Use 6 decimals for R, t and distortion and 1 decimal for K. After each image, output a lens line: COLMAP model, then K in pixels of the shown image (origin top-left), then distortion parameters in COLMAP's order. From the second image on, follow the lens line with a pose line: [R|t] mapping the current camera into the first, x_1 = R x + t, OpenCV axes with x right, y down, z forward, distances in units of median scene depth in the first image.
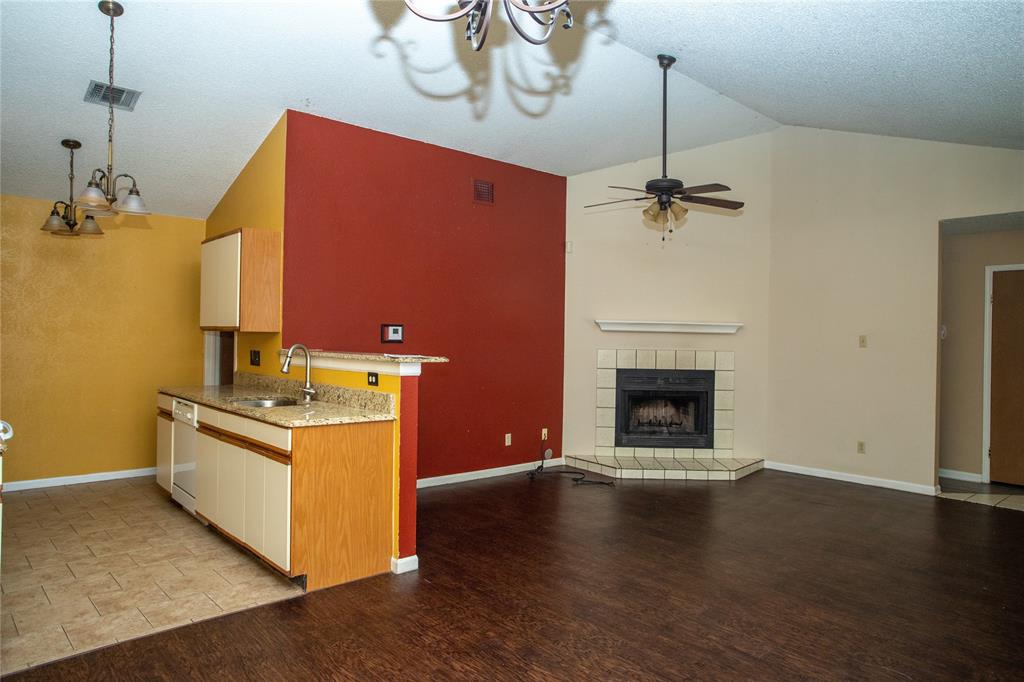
lens RADIAL K [[680.9, 0, 512.0], [0, 680.9, 339.2], [0, 0, 1]] dist [-0.003421, 0.011809]
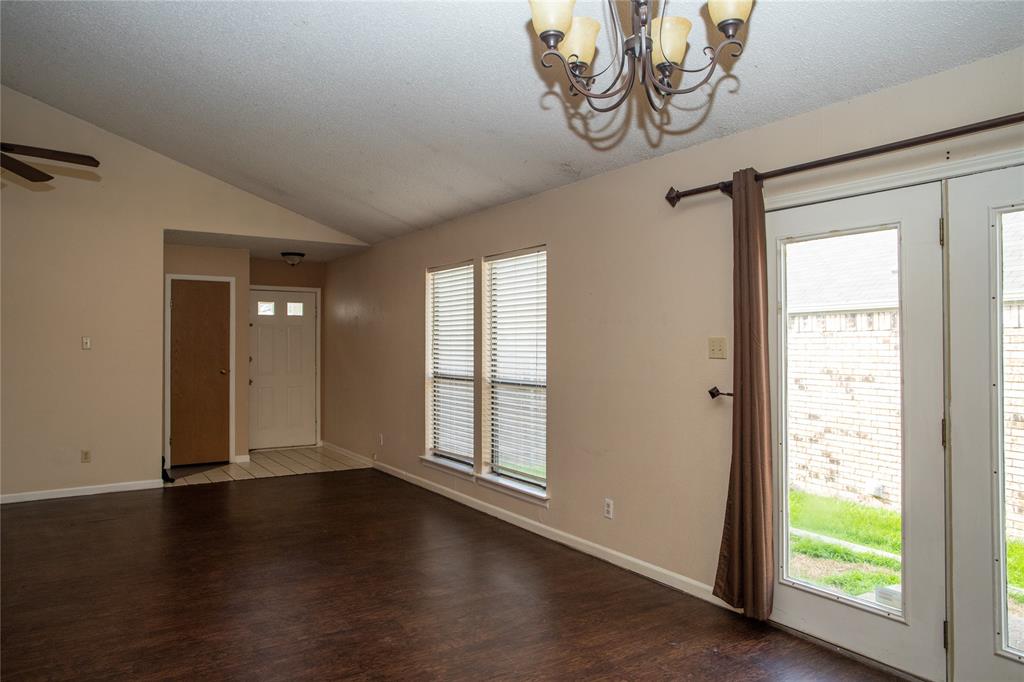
lens RADIAL K [[680.9, 0, 536.8], [0, 680.9, 336.1], [0, 0, 1]] dist [-0.003421, 0.011809]
pose [[0.139868, -0.004773, 0.990159, -0.585072], [0.008367, 0.999958, 0.003638, -0.008665], [-0.990135, 0.007775, 0.139902, 0.458467]]
